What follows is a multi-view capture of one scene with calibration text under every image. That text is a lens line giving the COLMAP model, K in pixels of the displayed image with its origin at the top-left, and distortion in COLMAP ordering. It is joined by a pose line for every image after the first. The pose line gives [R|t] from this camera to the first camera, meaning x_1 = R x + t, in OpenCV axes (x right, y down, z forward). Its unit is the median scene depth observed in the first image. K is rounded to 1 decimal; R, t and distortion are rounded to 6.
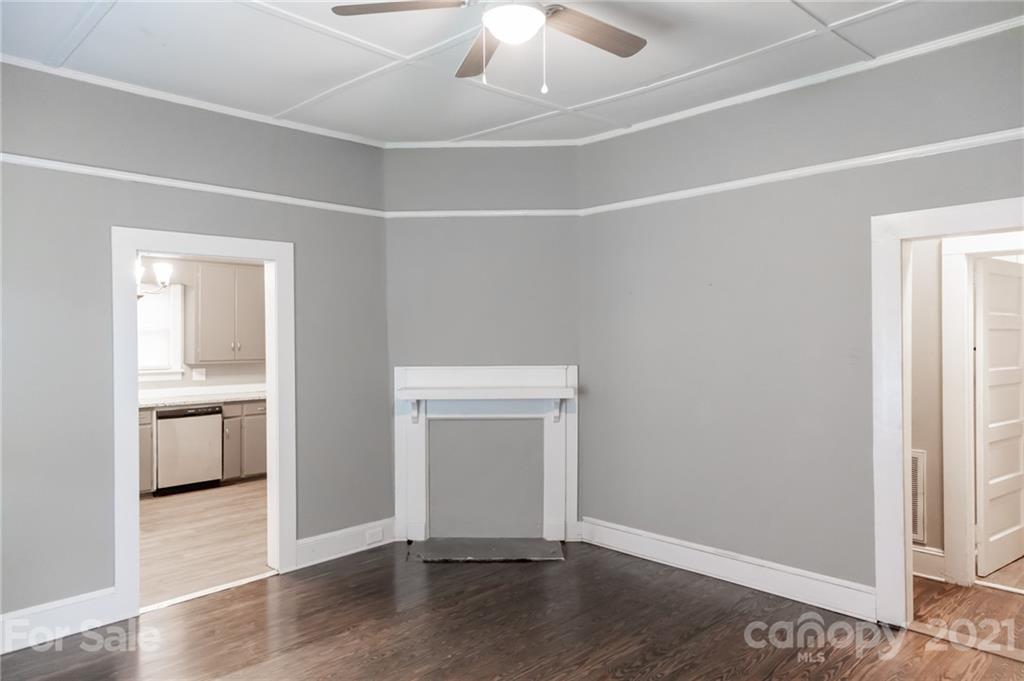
lens RADIAL K [[690.2, 0, 512.0], [0, 690.2, 340.5], [0, 0, 1]] dist [0.037065, 0.002472]
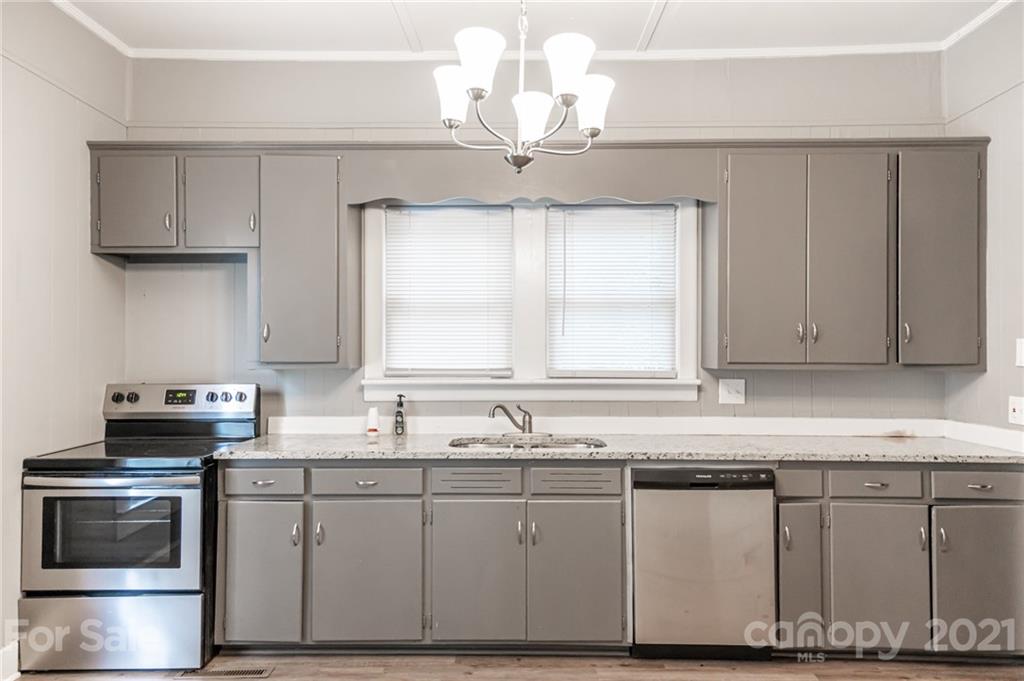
lens RADIAL K [[690.2, 0, 512.0], [0, 690.2, 340.5], [0, 0, 1]] dist [0.037065, 0.002472]
pose [[0.704433, -0.006867, -0.709737, -0.230223], [-0.007217, 0.999832, -0.016837, 0.024154], [0.709734, 0.016983, 0.704266, 0.589797]]
